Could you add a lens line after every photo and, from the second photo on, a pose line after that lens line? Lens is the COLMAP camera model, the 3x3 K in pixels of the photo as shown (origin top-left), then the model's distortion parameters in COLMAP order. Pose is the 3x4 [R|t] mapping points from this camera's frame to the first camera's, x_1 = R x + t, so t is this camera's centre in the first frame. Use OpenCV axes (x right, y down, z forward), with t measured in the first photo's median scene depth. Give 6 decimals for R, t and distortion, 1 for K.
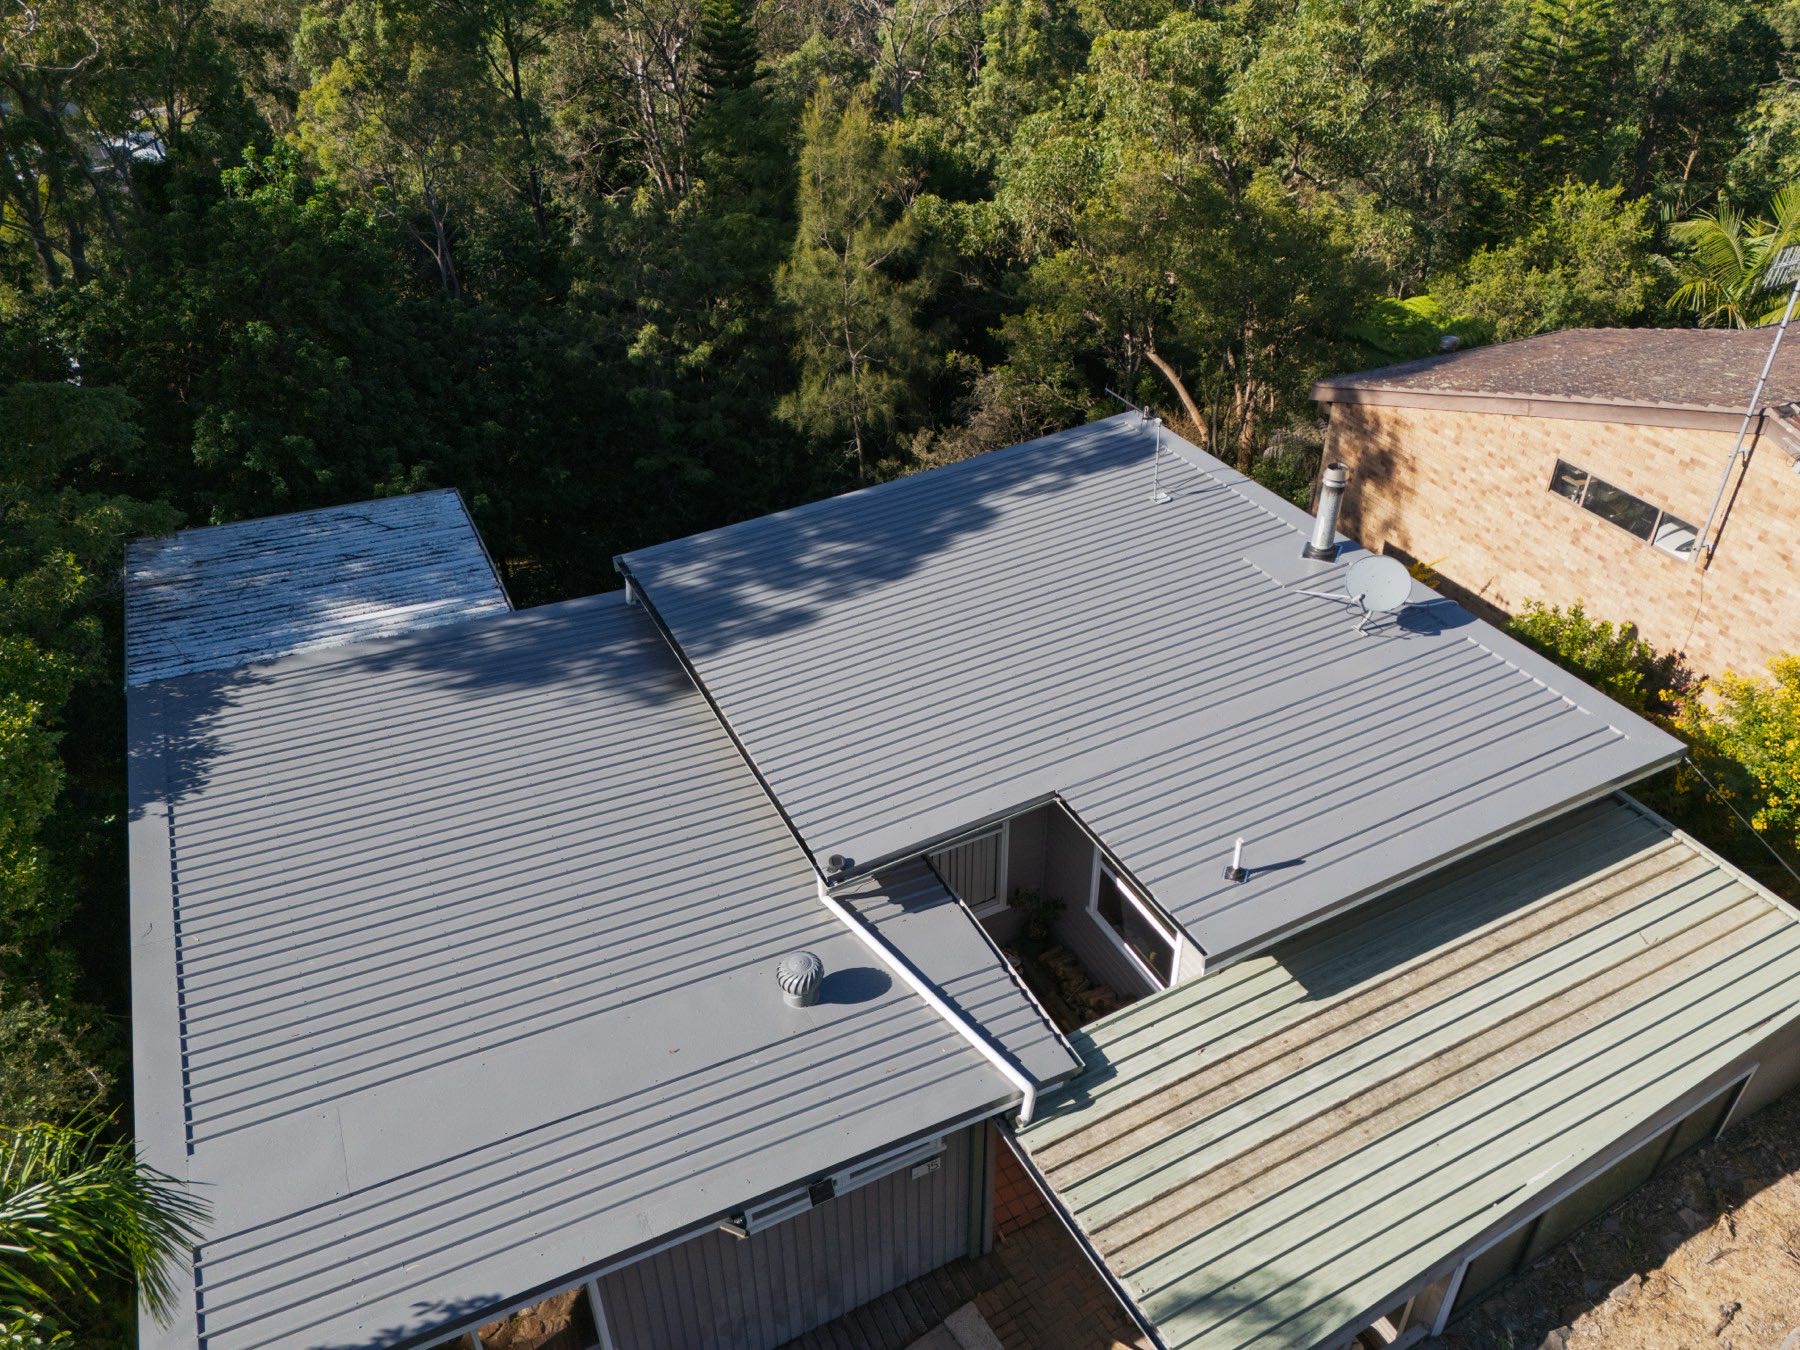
lens RADIAL K [[1310.5, 0, 900.0], [0, 1310.5, 675.0], [0, 0, 1]] dist [0.098963, 0.001036]
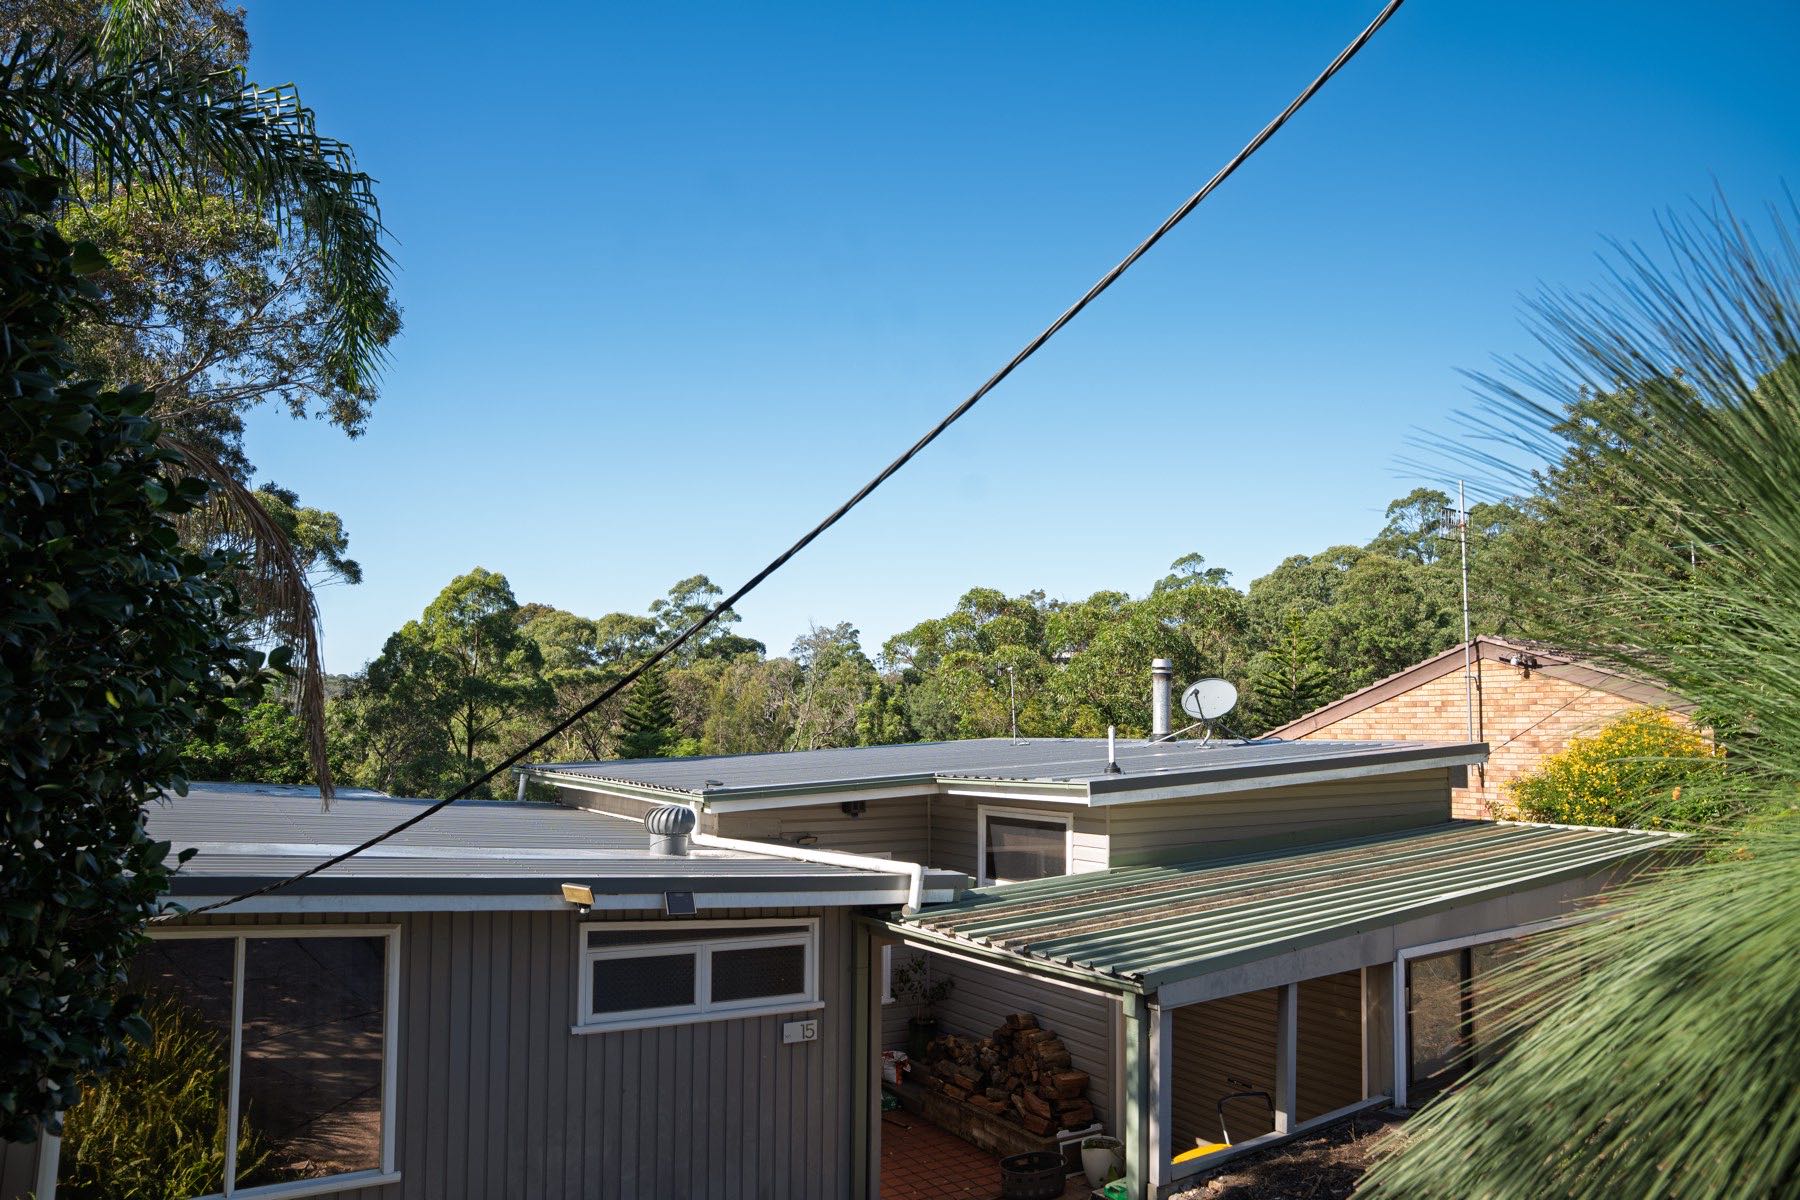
lens RADIAL K [[1200.3, 0, 900.0], [0, 1200.3, 600.0], [0, 0, 1]] dist [-0.000797, -0.000040]
pose [[0.995652, 0.033509, 0.086918, 0.004904], [0.025725, 0.797870, -0.602281, 0.425818], [-0.089531, 0.601898, 0.793538, 0.144799]]
